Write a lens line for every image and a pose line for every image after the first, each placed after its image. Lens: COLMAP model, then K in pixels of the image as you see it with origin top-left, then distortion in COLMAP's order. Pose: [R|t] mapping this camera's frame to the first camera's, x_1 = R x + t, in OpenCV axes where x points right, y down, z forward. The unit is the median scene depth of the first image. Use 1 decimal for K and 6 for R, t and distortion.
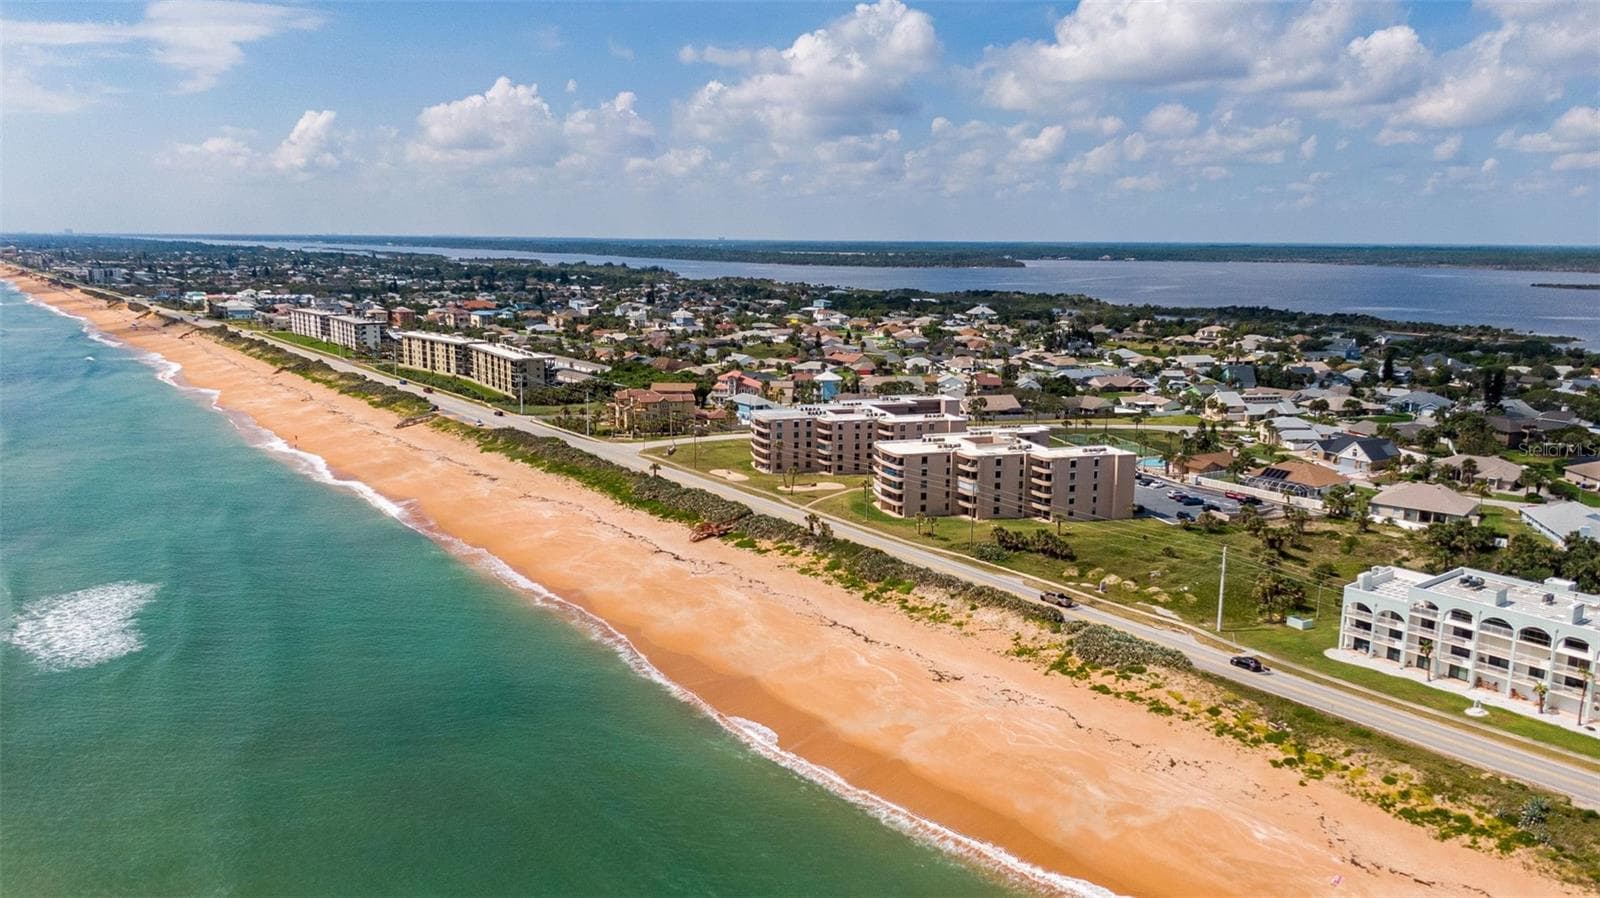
lens RADIAL K [[1118.7, 0, 800.0], [0, 1118.7, 449.0], [0, 0, 1]] dist [-0.003296, -0.001304]
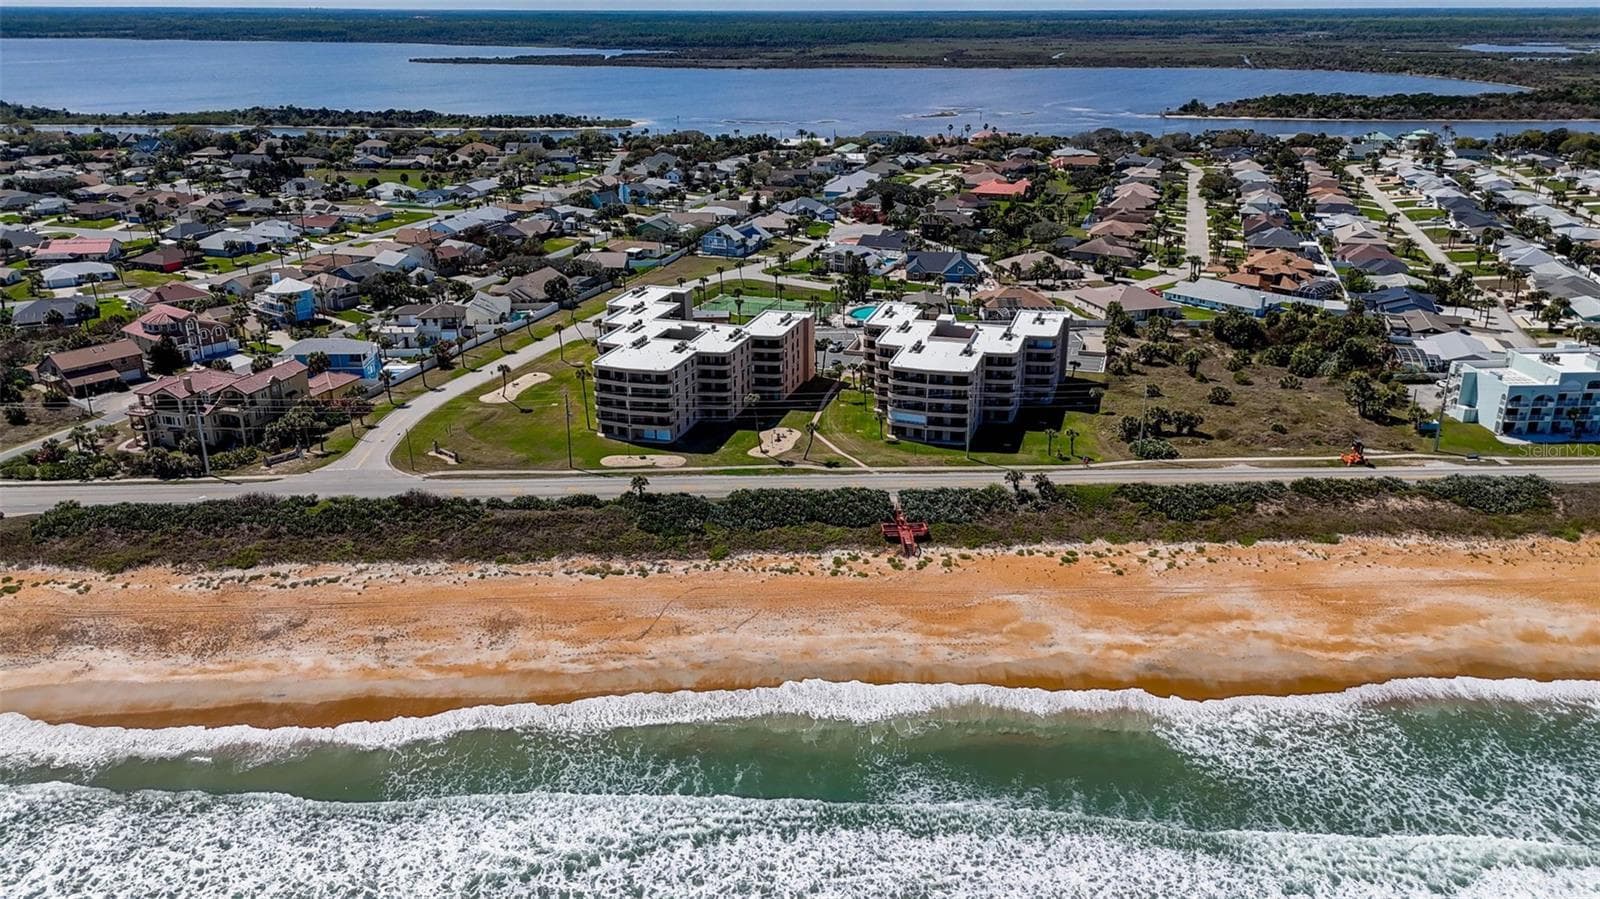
lens RADIAL K [[1184.0, 0, 801.2], [0, 1184.0, 445.7], [0, 0, 1]] dist [0.077541, -0.091074]
pose [[0.553678, -0.290386, 0.780459, -0.579437], [0.155891, 0.956804, 0.245406, -0.150881], [-0.818009, -0.014209, 0.575030, 0.504842]]
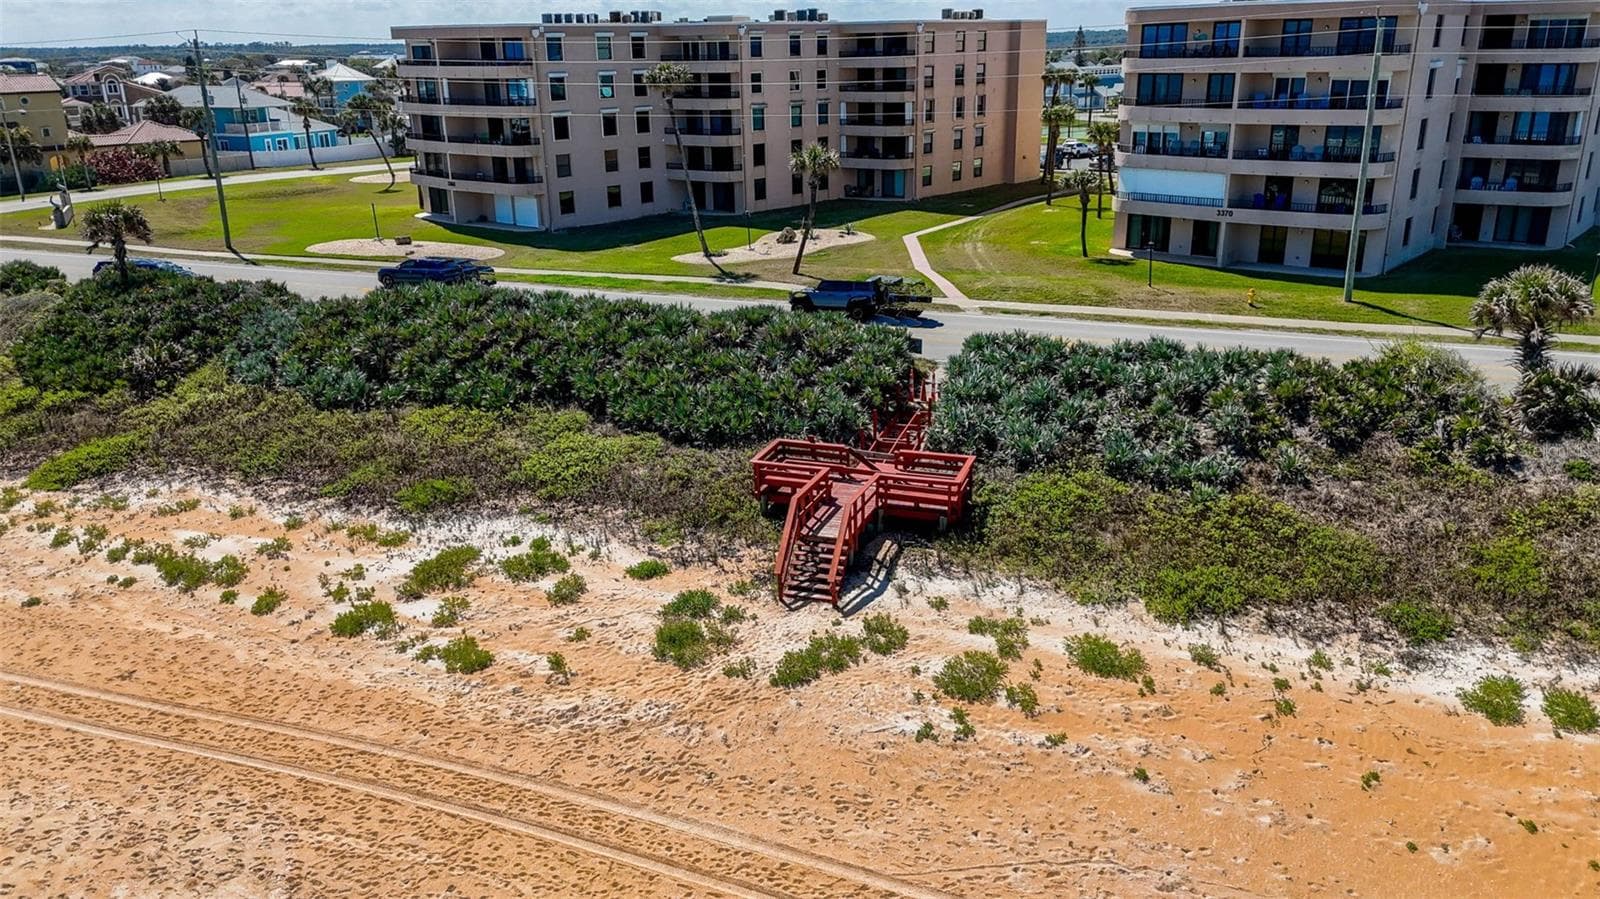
lens RADIAL K [[1179.3, 0, 803.7], [0, 1179.3, 449.7], [0, 0, 1]] dist [0.083766, -0.085642]
pose [[0.838979, -0.192848, 0.508846, -0.133660], [0.119664, 0.977590, 0.173198, 0.032332], [-0.530843, -0.084420, 0.843255, 0.719989]]
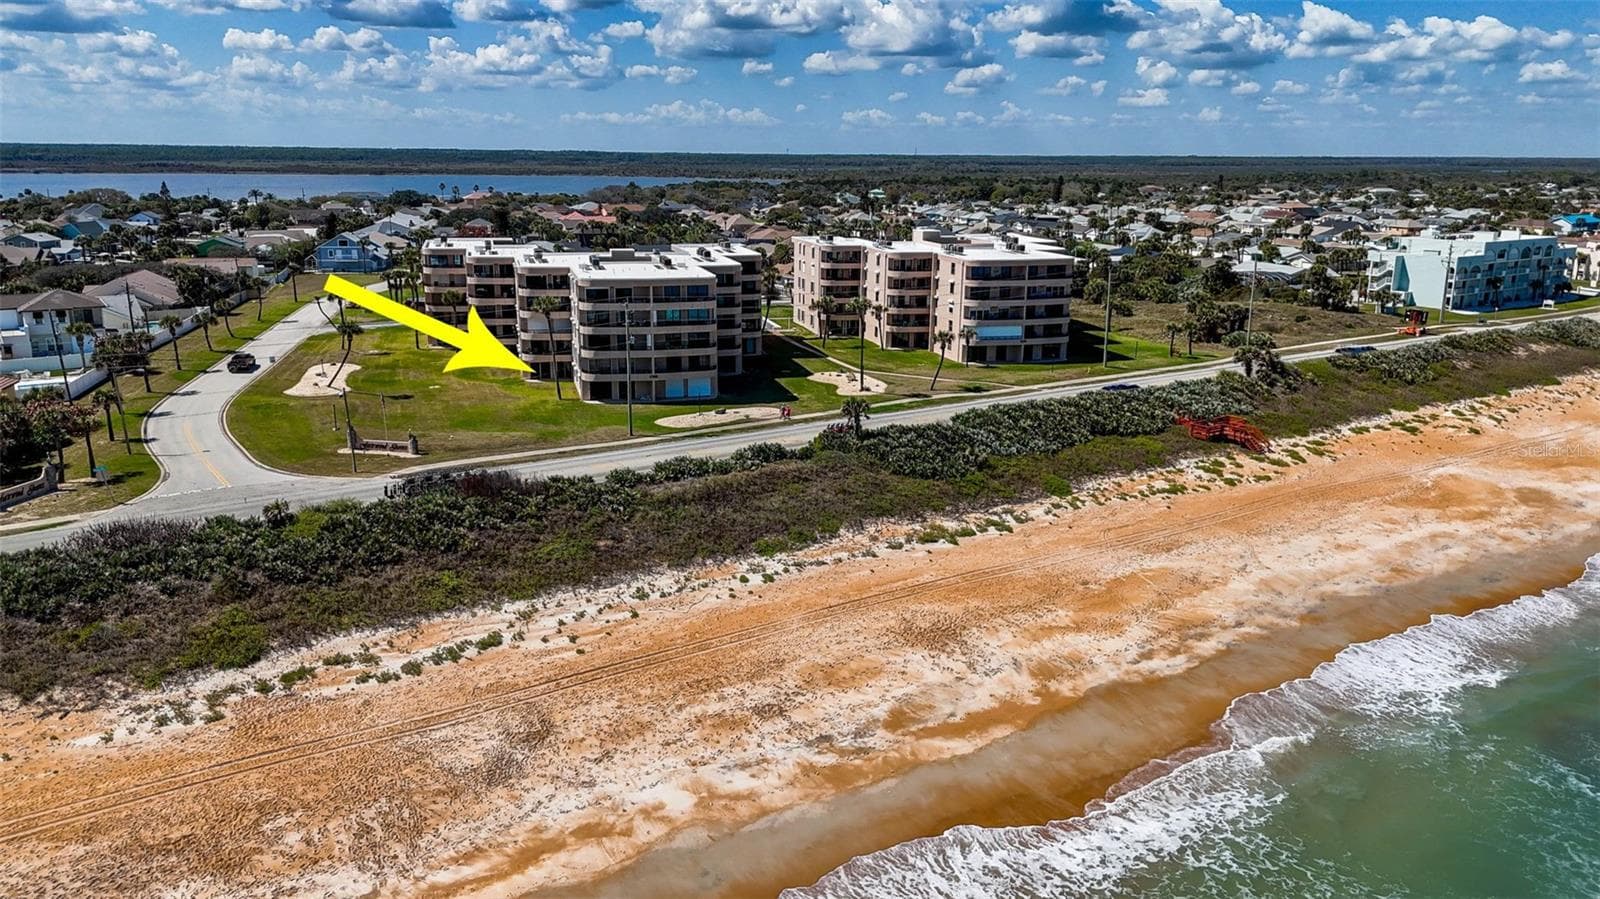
lens RADIAL K [[1184.0, 0, 801.2], [0, 1184.0, 445.7], [0, 0, 1]] dist [0.077541, -0.091074]
pose [[0.031327, -0.240178, 0.970223, -0.500618], [0.176125, 0.956837, 0.231177, -0.064636], [-0.983869, 0.163638, 0.072276, 0.948939]]
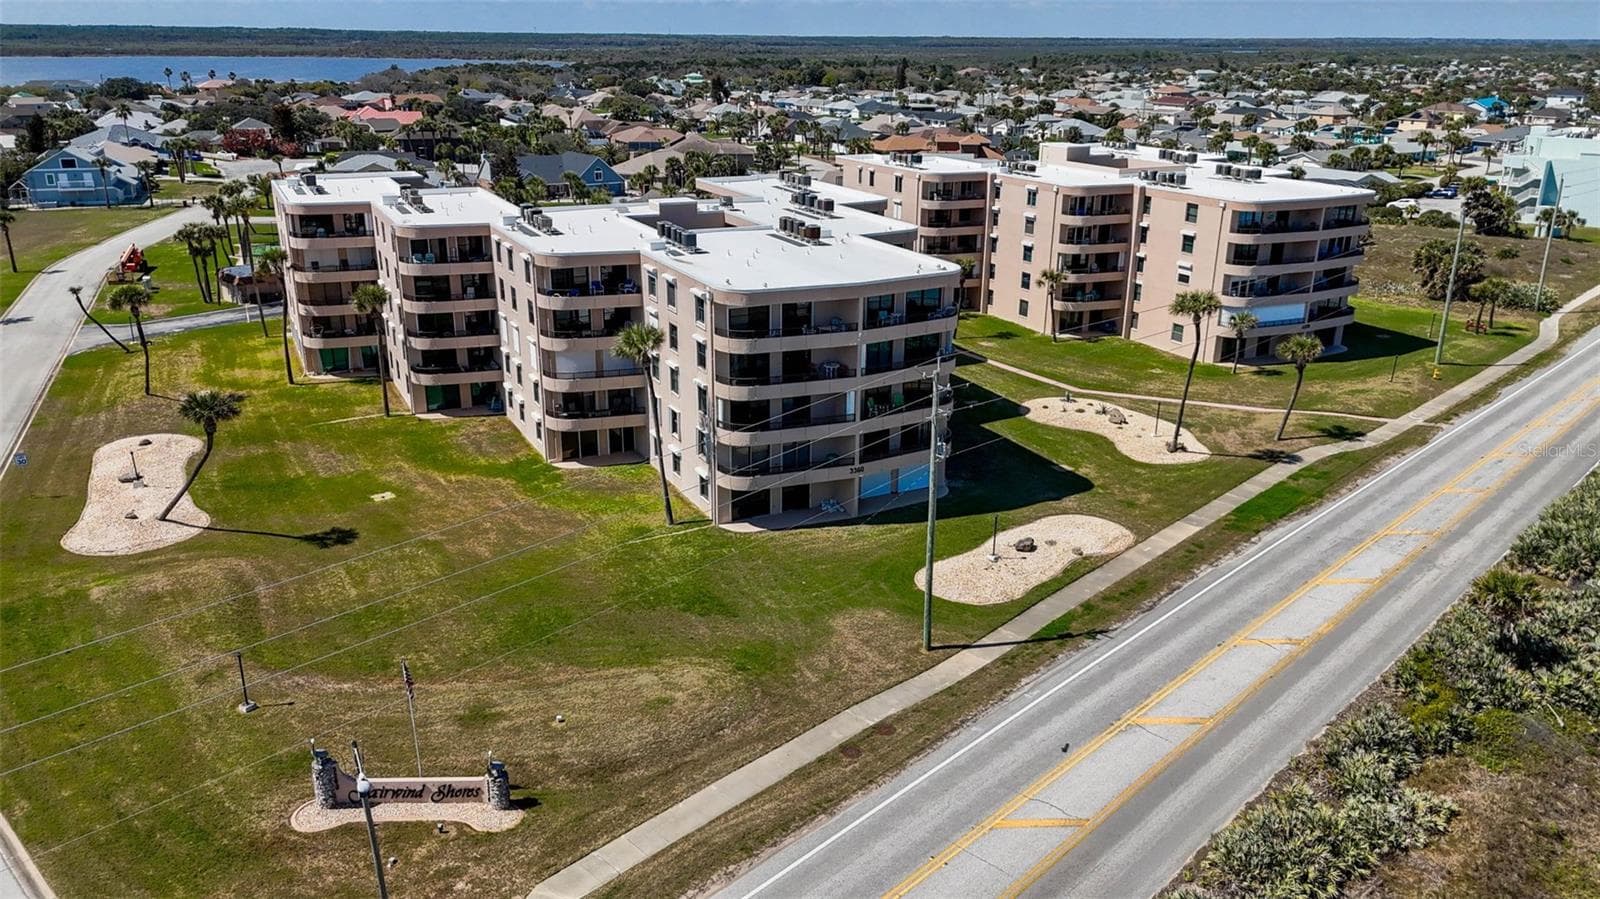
lens RADIAL K [[1179.3, 0, 803.7], [0, 1179.3, 449.7], [0, 0, 1]] dist [0.083766, -0.085642]
pose [[-0.170126, -0.326932, 0.929609, -0.259606], [0.173906, 0.918593, 0.354884, -0.083613], [-0.969956, 0.222040, -0.099421, 1.069887]]
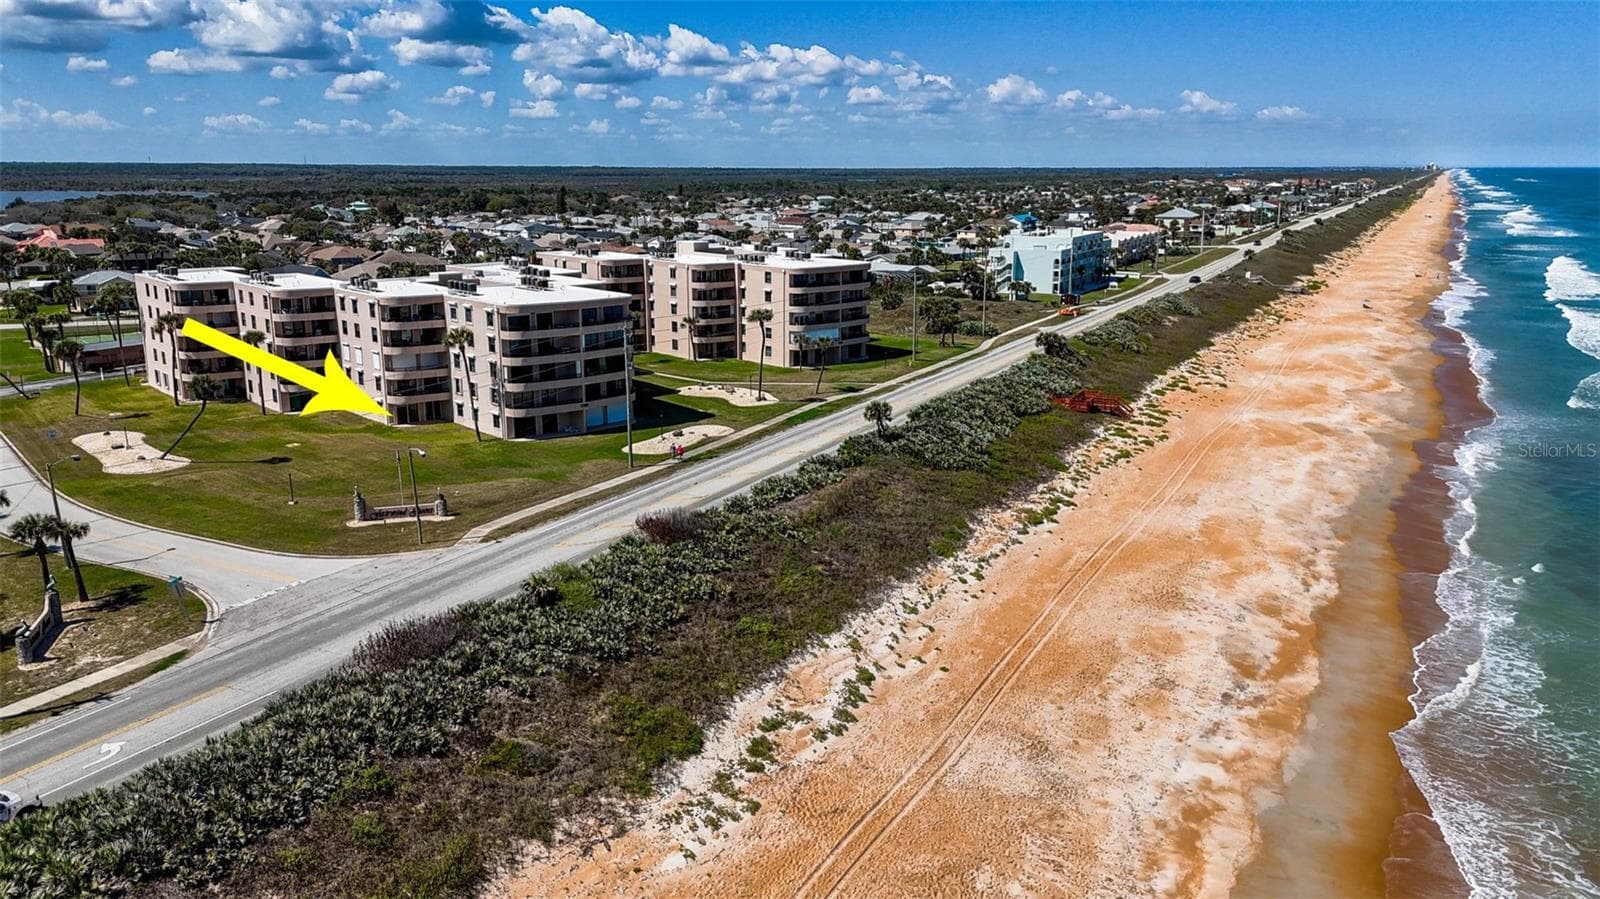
lens RADIAL K [[1179.3, 0, 803.7], [0, 1179.3, 449.7], [0, 0, 1]] dist [0.083766, -0.085642]
pose [[-0.436747, -0.211012, 0.874486, -0.462002], [0.164171, 0.937079, 0.308108, -0.098963], [-0.884477, 0.278130, -0.374624, 1.133078]]
